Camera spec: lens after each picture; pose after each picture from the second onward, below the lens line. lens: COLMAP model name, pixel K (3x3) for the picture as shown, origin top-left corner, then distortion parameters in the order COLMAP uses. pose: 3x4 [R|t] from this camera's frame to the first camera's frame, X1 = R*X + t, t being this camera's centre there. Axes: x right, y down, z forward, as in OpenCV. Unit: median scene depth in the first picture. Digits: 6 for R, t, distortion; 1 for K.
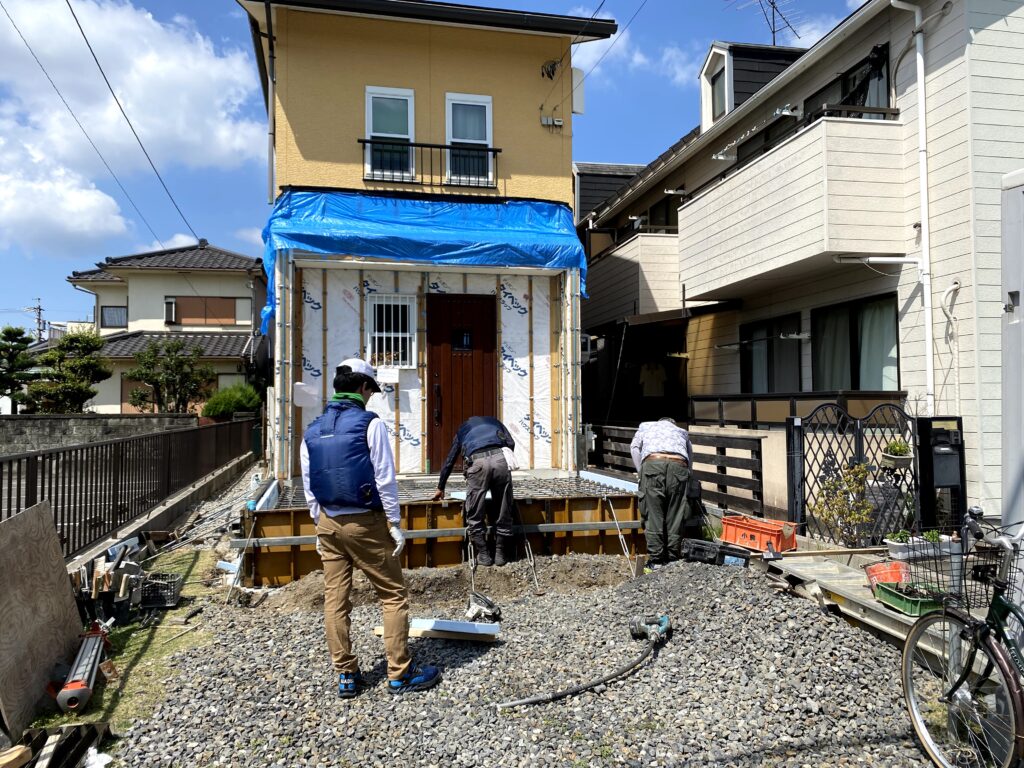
lens RADIAL K [[792.5, 0, 512.0], [0, 792.5, 384.0], [0, 0, 1]] dist [0.011767, 0.007648]
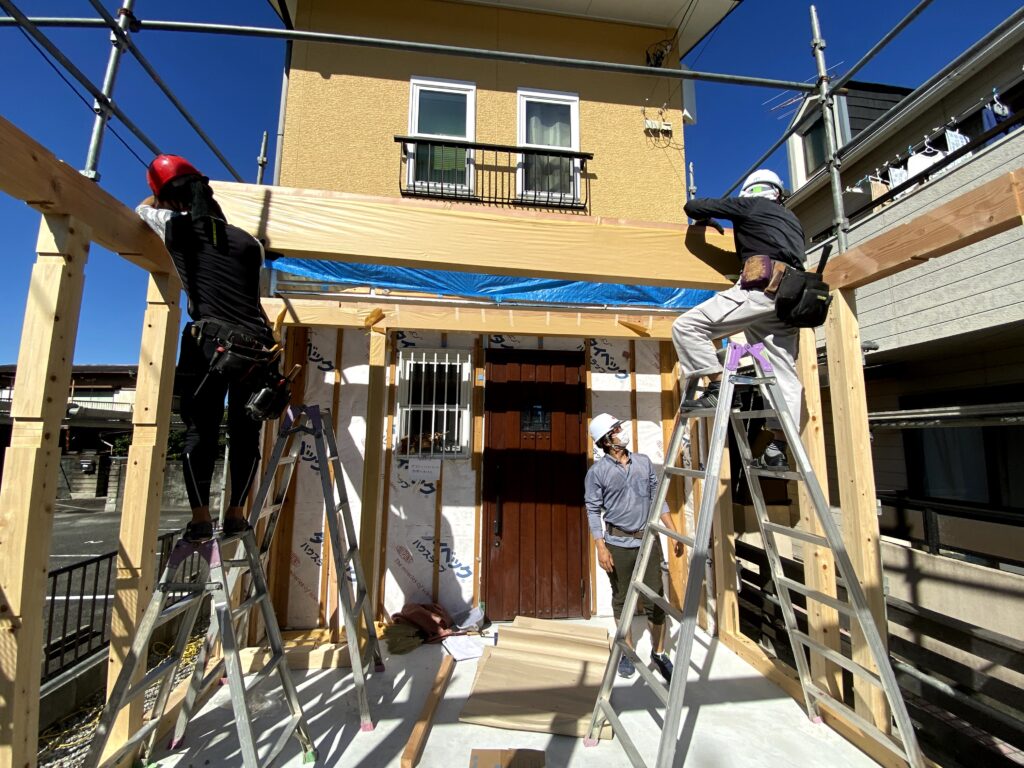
lens RADIAL K [[417.6, 0, 512.0], [0, 417.6, 384.0], [0, 0, 1]] dist [0.017558, -0.000151]
pose [[0.993489, 0.003964, -0.113856, -0.043029], [-0.014590, 0.995592, -0.092646, -0.049404], [0.112987, 0.093704, 0.989168, 0.641253]]
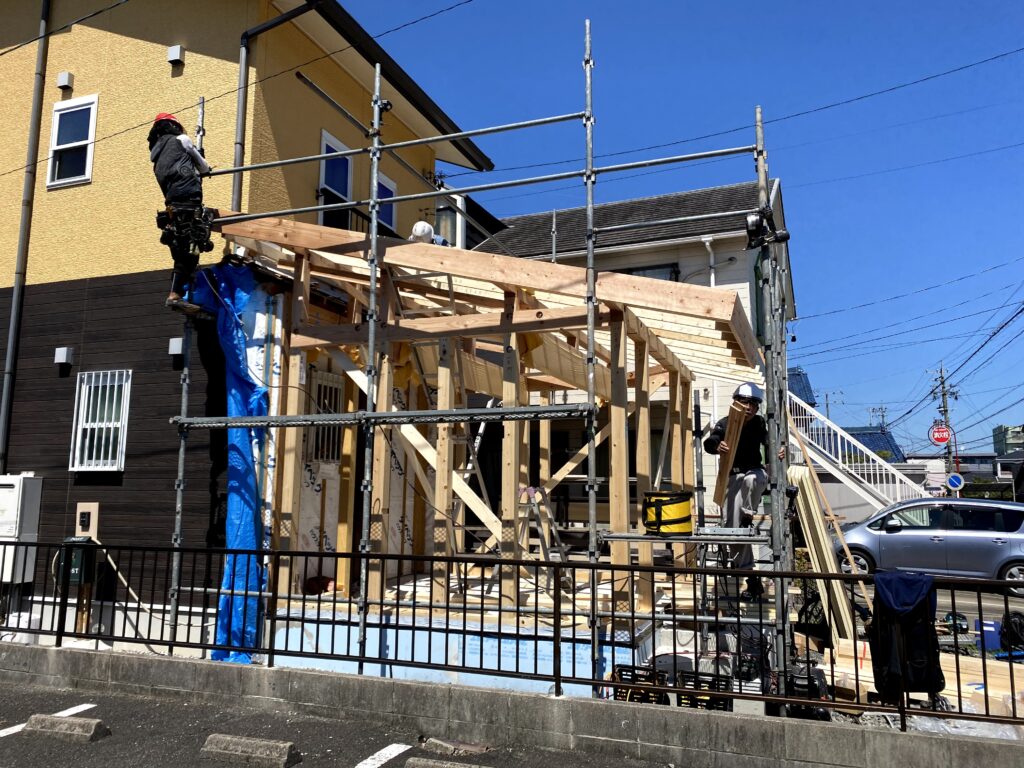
lens RADIAL K [[792.5, 0, 512.0], [0, 792.5, 384.0], [0, 0, 1]] dist [0.011767, 0.007648]
pose [[0.565183, 0.128778, 0.814852, -0.726991], [-0.041534, 0.990930, -0.127797, -0.001514], [-0.823919, 0.038385, 0.565406, 0.352338]]
